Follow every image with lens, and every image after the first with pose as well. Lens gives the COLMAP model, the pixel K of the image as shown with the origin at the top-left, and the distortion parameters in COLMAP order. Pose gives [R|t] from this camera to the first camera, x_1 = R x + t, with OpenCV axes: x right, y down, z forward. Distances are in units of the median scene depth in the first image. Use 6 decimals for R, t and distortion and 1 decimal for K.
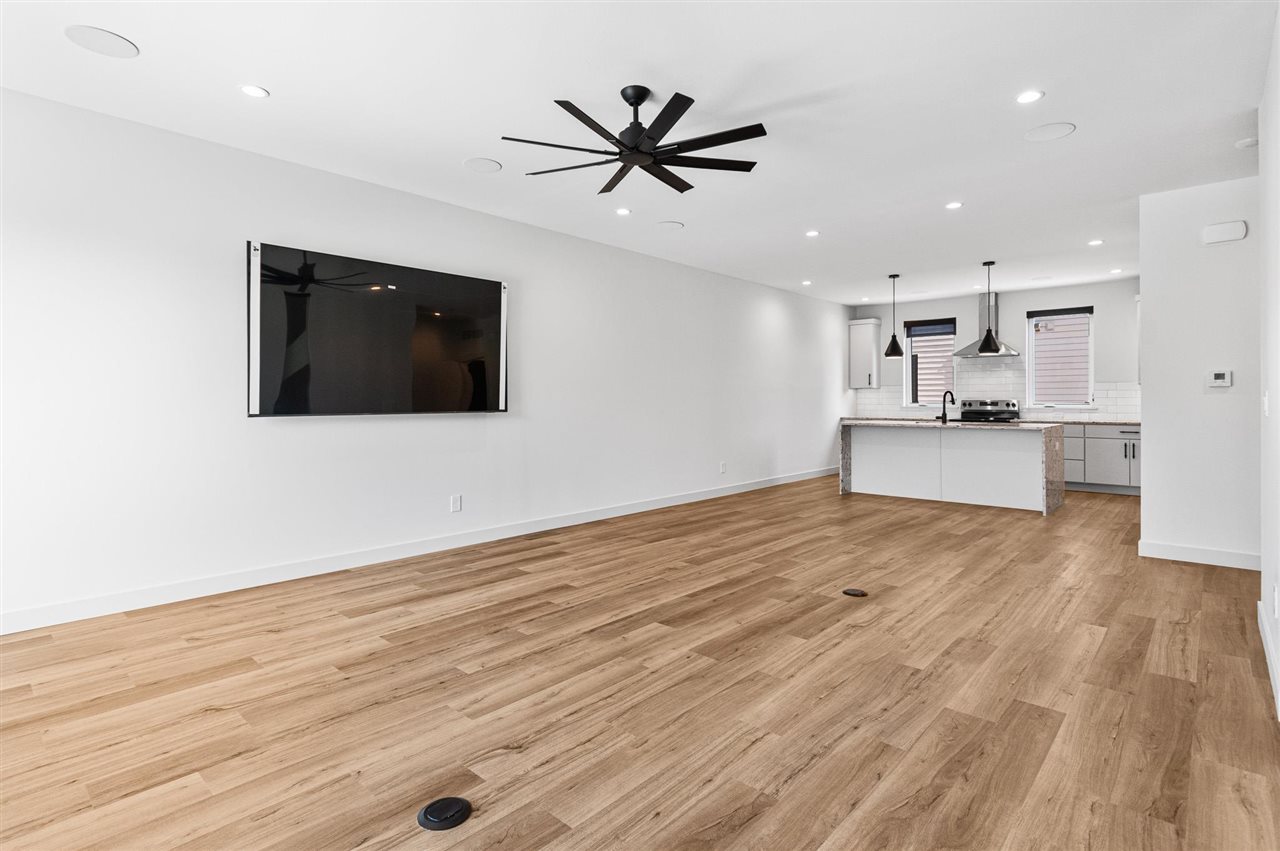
lens RADIAL K [[654.4, 0, 635.6], [0, 654.4, 380.1], [0, 0, 1]] dist [-0.018851, 0.000807]
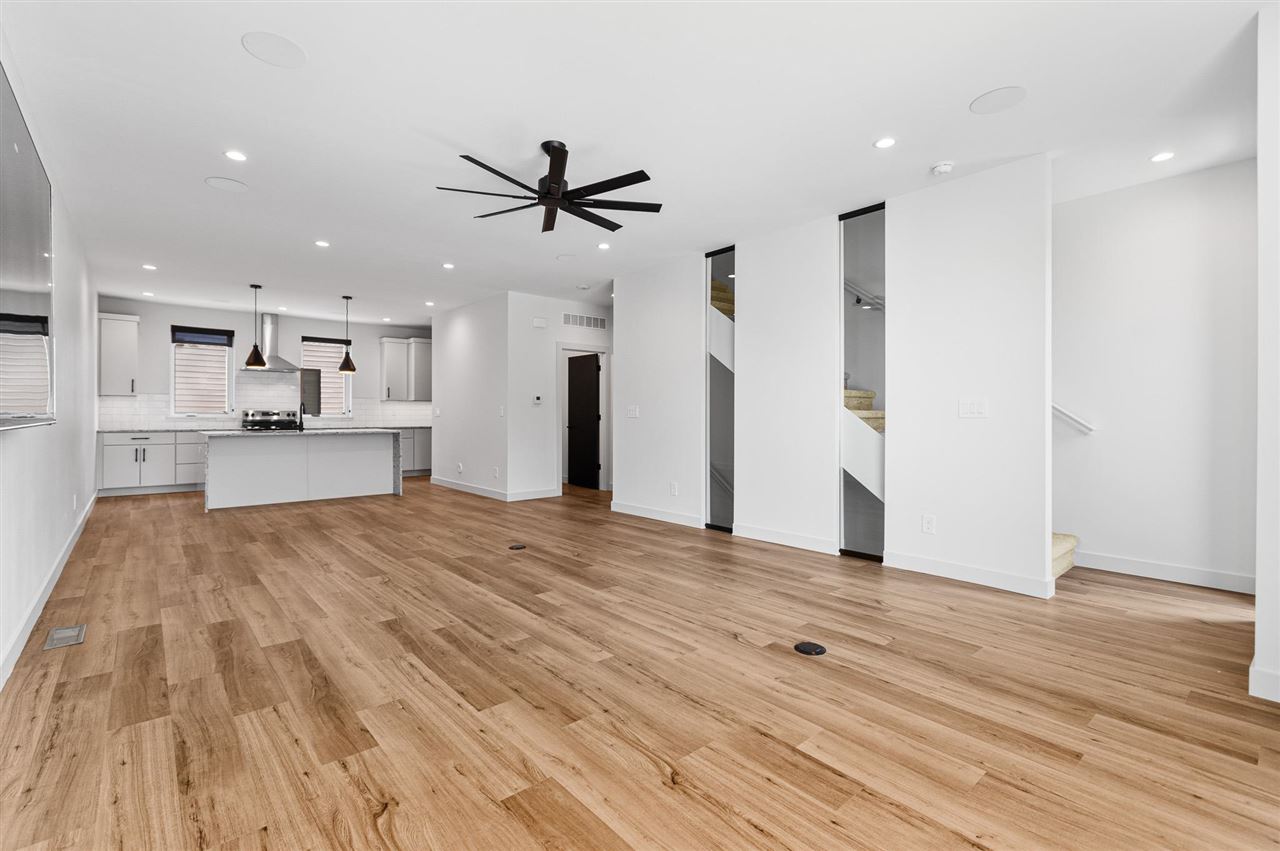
lens RADIAL K [[572.4, 0, 648.4], [0, 572.4, 411.1], [0, 0, 1]] dist [-0.000626, -0.000277]
pose [[0.099065, 0.000040, 0.995081, -1.001723], [-0.033676, 0.999427, 0.003313, 0.020464], [-0.994511, -0.033838, 0.099009, 0.698078]]
